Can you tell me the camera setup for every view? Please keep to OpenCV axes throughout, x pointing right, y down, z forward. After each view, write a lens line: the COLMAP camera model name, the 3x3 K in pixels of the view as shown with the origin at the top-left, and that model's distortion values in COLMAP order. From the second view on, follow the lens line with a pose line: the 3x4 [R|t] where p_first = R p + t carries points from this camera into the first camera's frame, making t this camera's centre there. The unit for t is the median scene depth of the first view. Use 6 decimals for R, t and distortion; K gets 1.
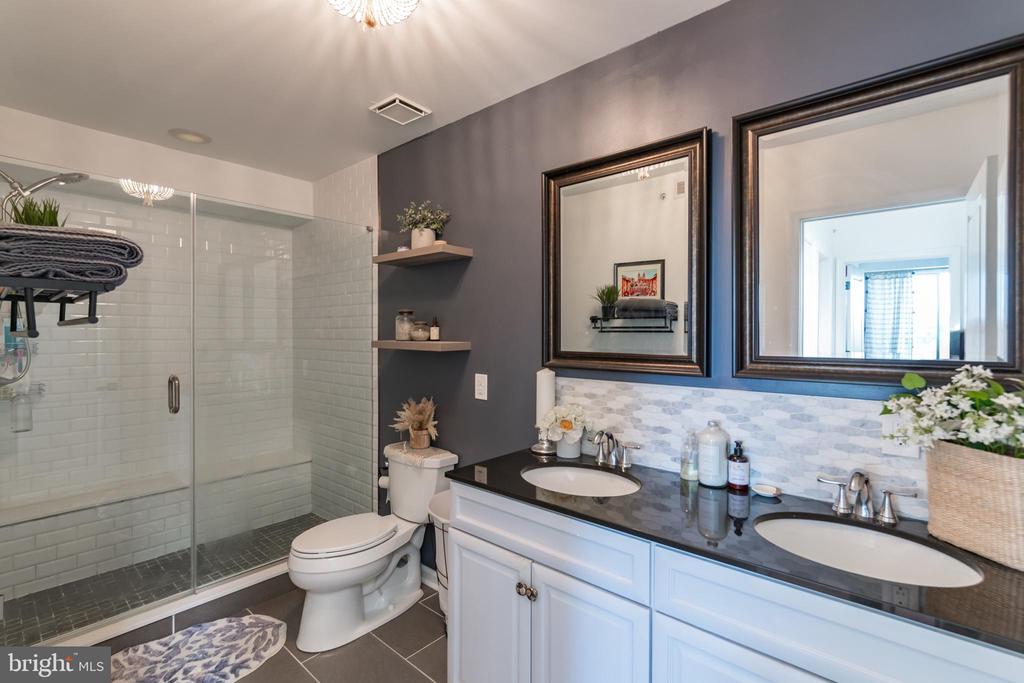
lens RADIAL K [[459.0, 0, 518.1], [0, 459.0, 329.4], [0, 0, 1]] dist [-0.000261, 0.000115]
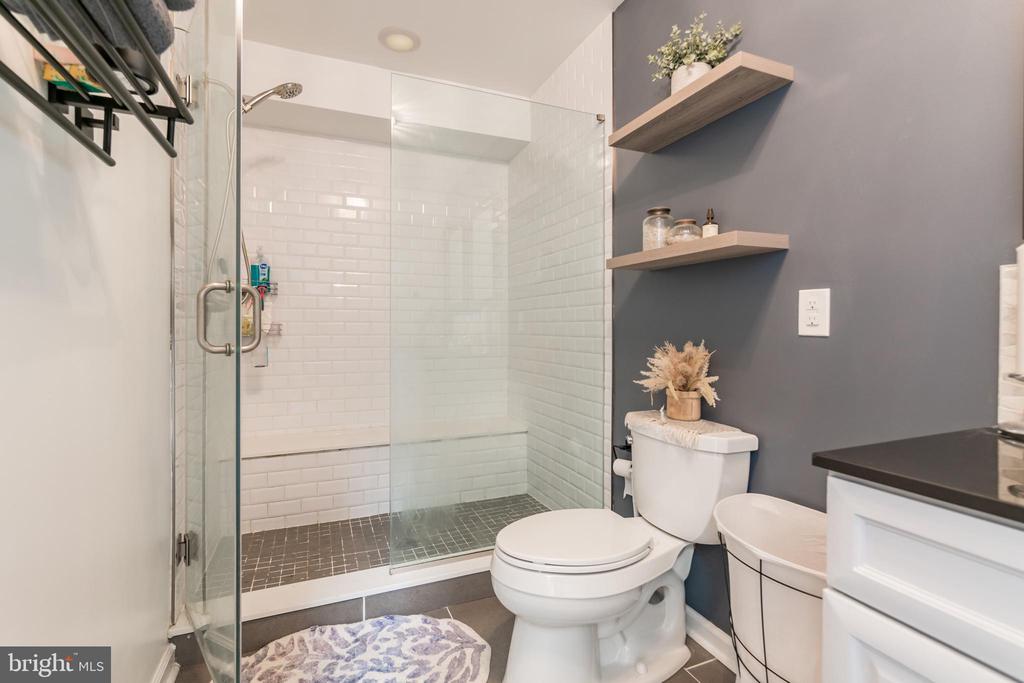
lens RADIAL K [[460.4, 0, 523.0], [0, 460.4, 340.0], [0, 0, 1]] dist [-0.001605, 0.000131]
pose [[0.904817, 0.015704, -0.425511, -0.181970], [-0.002585, 0.999504, 0.031390, 0.162702], [0.425793, -0.027302, 0.904409, 0.427592]]
